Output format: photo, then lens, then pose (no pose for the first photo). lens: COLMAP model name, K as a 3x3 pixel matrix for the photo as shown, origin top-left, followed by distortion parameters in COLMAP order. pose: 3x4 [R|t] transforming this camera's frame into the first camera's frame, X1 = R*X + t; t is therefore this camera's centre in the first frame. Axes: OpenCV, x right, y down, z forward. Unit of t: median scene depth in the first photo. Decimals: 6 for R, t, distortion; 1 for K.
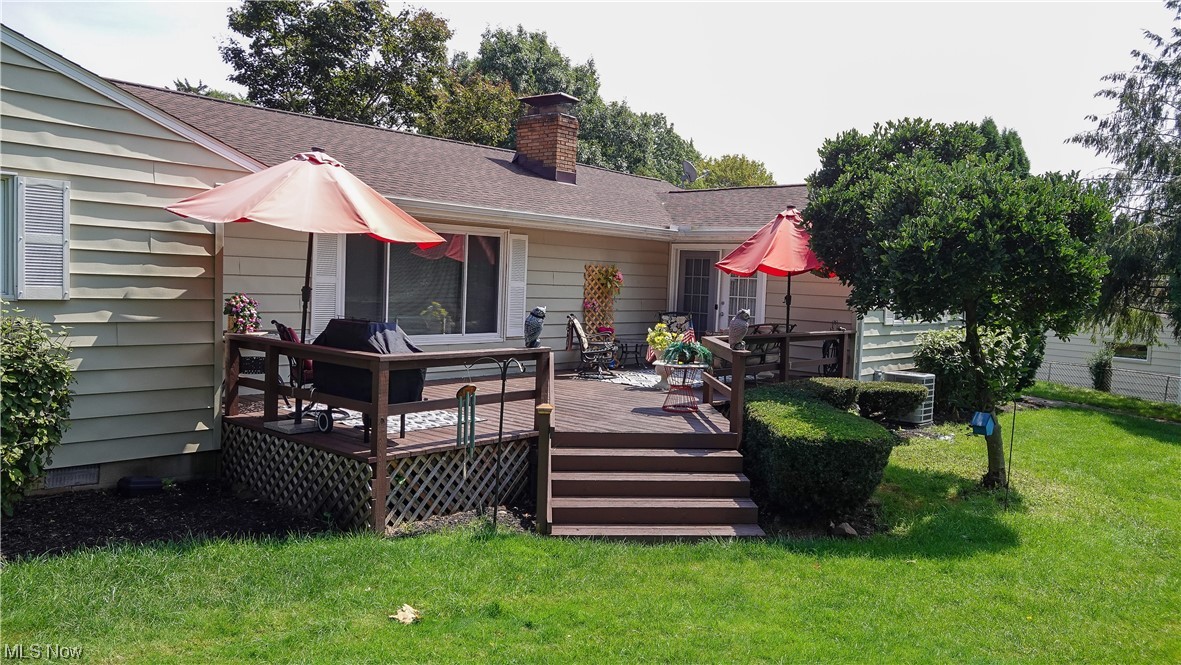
lens RADIAL K [[858.8, 0, 608.3], [0, 858.8, 335.4], [0, 0, 1]] dist [-0.001944, -0.003297]
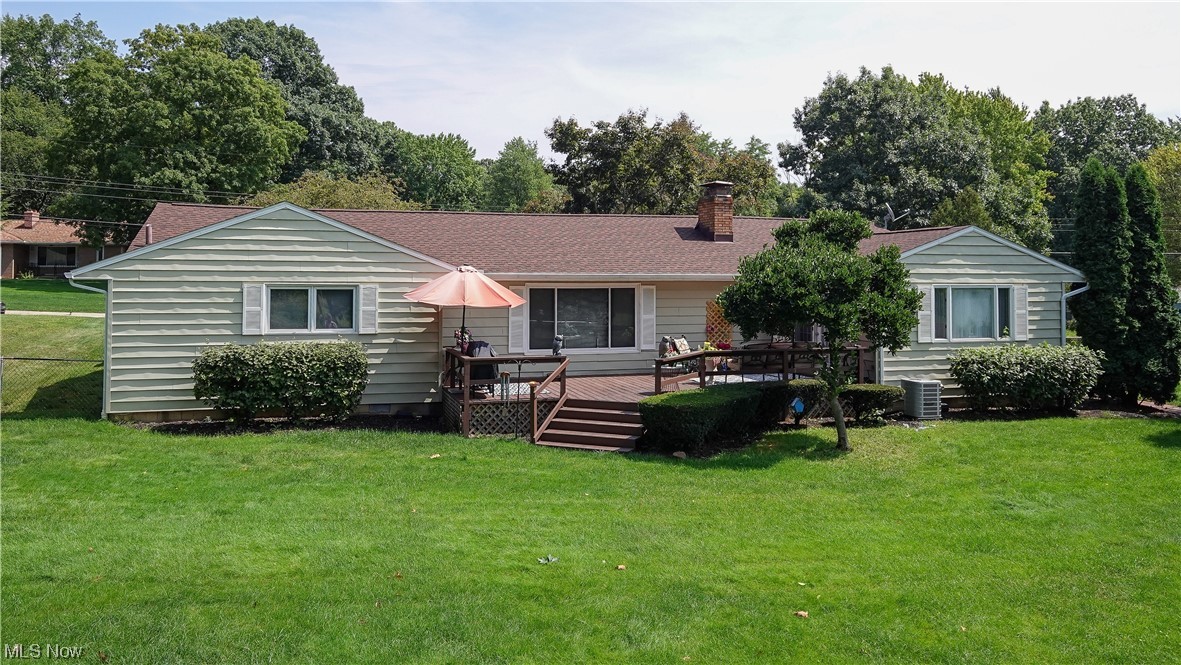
lens RADIAL K [[882.1, 0, 593.5], [0, 882.1, 252.2], [0, 0, 1]] dist [0.008344, 0.003881]
pose [[0.848108, -0.050913, -0.527371, 0.811543], [-0.004812, 0.994591, -0.103758, -0.009539], [0.529801, 0.090536, 0.843276, -0.534327]]
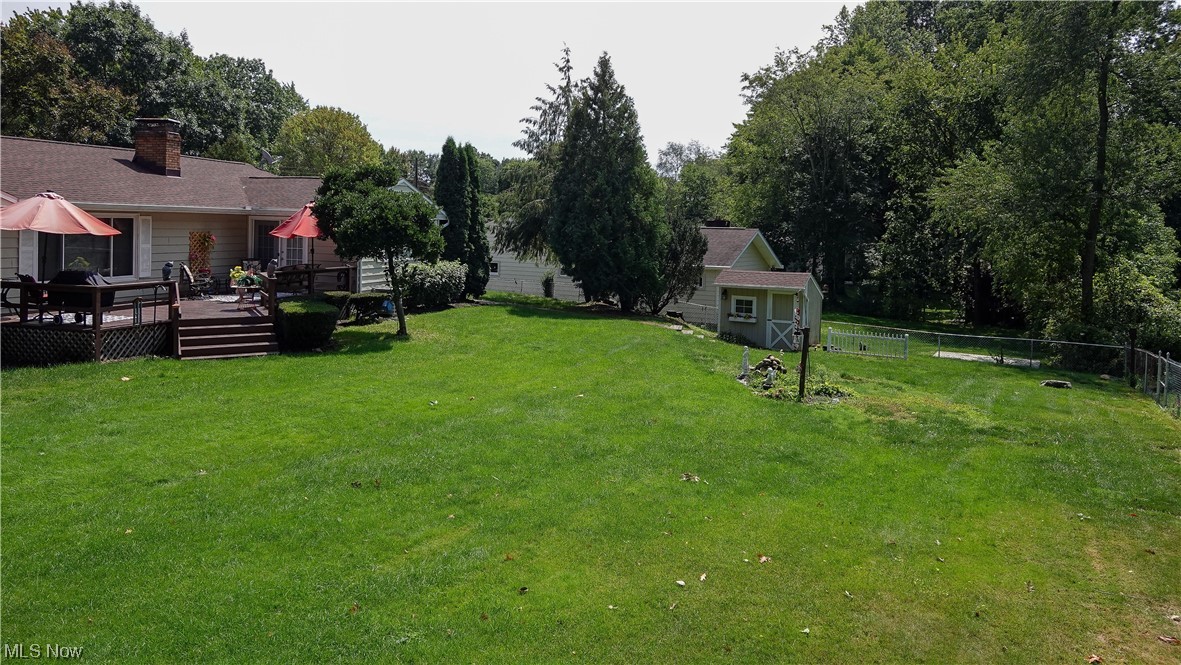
lens RADIAL K [[838.3, 0, 597.1], [0, 838.3, 249.1], [0, 0, 1]] dist [0.007419, 0.002989]
pose [[0.907504, -0.028343, 0.419086, 0.007281], [0.038078, 0.999164, -0.014882, 0.005500], [-0.418314, 0.029464, 0.907824, -1.016016]]
